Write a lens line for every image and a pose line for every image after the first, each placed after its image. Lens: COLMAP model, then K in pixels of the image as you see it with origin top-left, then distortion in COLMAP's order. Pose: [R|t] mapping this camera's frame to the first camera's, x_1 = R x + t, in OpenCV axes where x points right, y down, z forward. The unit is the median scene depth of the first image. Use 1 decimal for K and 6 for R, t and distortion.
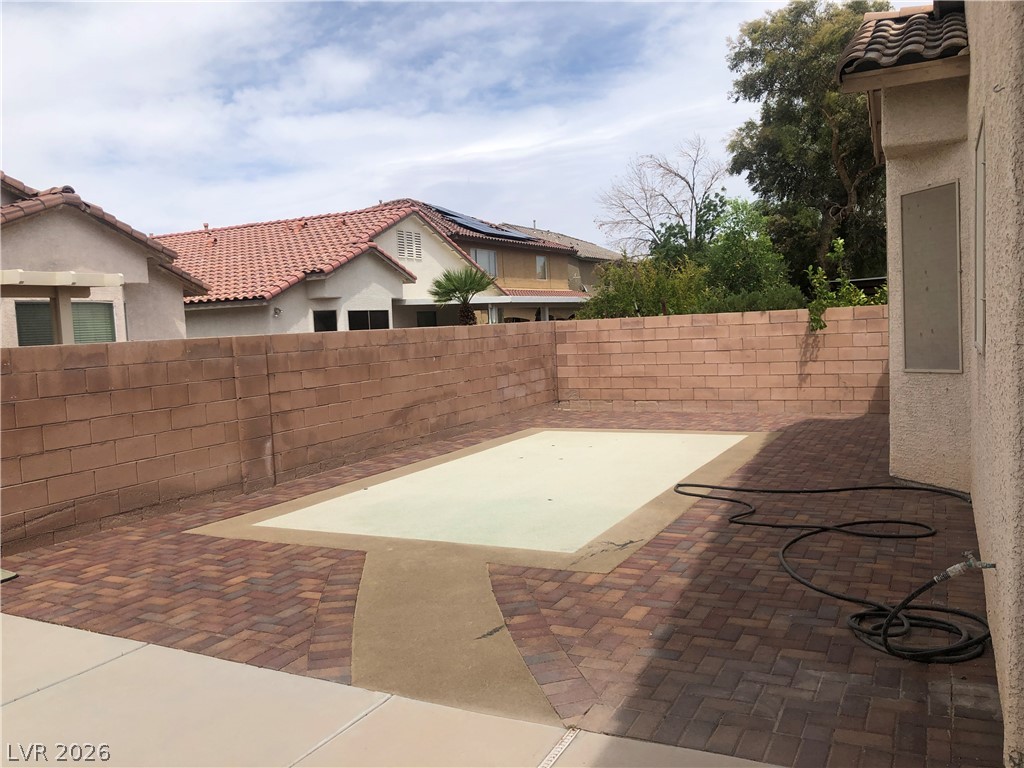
lens RADIAL K [[842.1, 0, 511.9], [0, 842.1, 383.8], [0, 0, 1]] dist [0.038911, -0.033535]
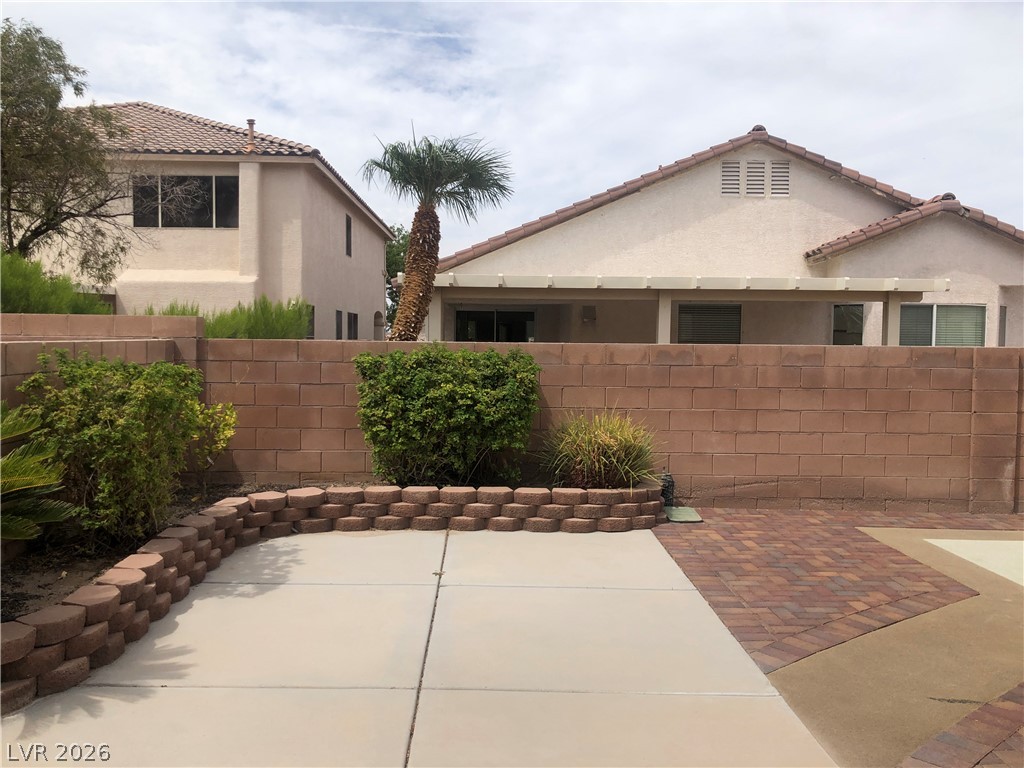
lens RADIAL K [[842.1, 0, 509.7], [0, 842.1, 382.9], [0, 0, 1]] dist [0.038911, -0.033535]
pose [[0.476558, 0.099625, -0.873480, 0.336571], [-0.097614, 0.993411, 0.060048, -0.028368], [0.873707, 0.056647, 0.483143, 0.101543]]
